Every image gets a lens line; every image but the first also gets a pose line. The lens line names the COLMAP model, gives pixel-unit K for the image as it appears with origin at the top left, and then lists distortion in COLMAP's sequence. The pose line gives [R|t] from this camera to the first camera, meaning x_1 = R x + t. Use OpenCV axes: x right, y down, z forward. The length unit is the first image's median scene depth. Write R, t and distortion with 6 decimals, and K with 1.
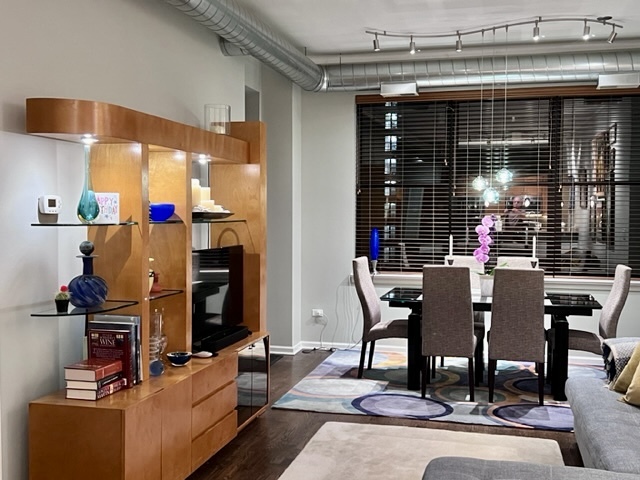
lens RADIAL K [[750.8, 0, 321.3], [0, 750.8, 246.2], [0, 0, 1]] dist [0.075073, 0.000000]
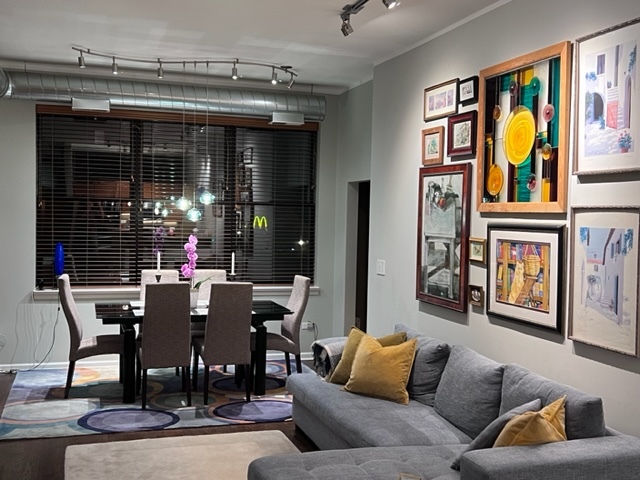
lens RADIAL K [[750.8, 0, 317.8], [0, 750.8, 244.3], [0, 0, 1]] dist [0.075073, 0.000000]
pose [[0.852203, -0.008688, 0.523139, -0.195078], [0.008137, 0.999961, 0.003351, -0.027401], [-0.523148, 0.001401, 0.852241, -0.018825]]
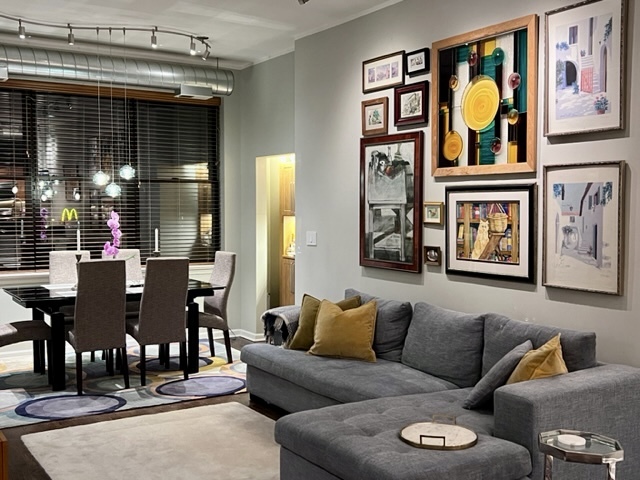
lens RADIAL K [[750.8, 0, 318.9], [0, 750.8, 243.6], [0, 0, 1]] dist [0.075073, 0.000000]
pose [[0.695831, -0.041640, 0.716997, -0.332727], [0.038165, 0.999051, 0.020981, -0.005109], [-0.717191, 0.012765, 0.696760, 0.077970]]
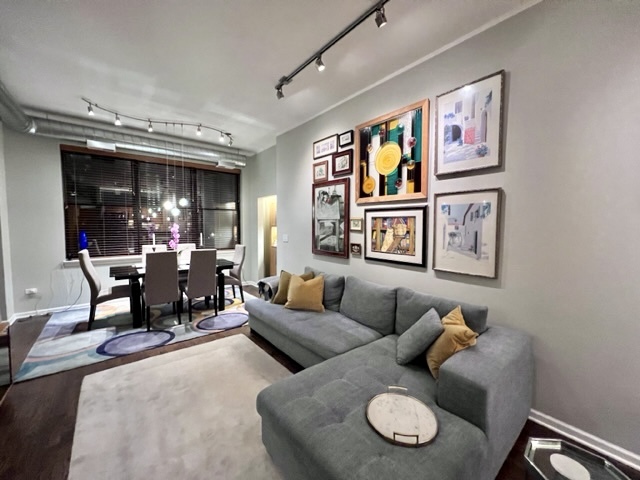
lens RADIAL K [[260.1, 0, 319.2], [0, 260.1, 238.2], [0, 0, 1]] dist [0.000092, 0.001689]
pose [[0.602421, -0.044936, 0.796913, -0.082996], [0.037491, 0.998905, 0.027985, -0.006561], [-0.797298, 0.013019, 0.603446, 0.328762]]
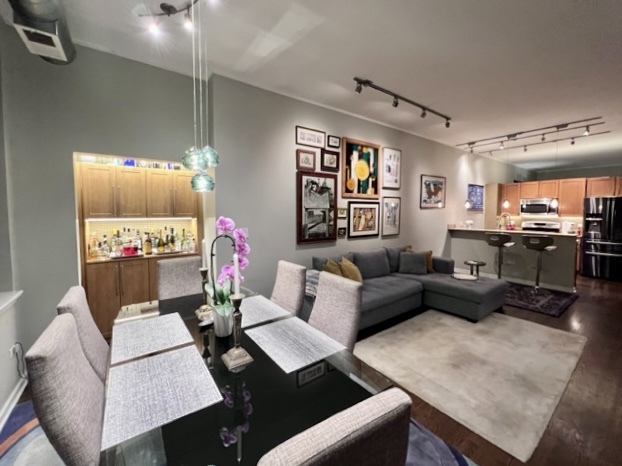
lens RADIAL K [[252.8, 0, 317.2], [0, 252.8, 223.3], [0, 0, 1]] dist [0.000092, 0.001689]
pose [[-0.770142, -0.034072, 0.636961, 0.011753], [0.029915, 0.995544, 0.089424, -0.049371], [-0.637170, 0.087924, -0.765692, 1.120844]]
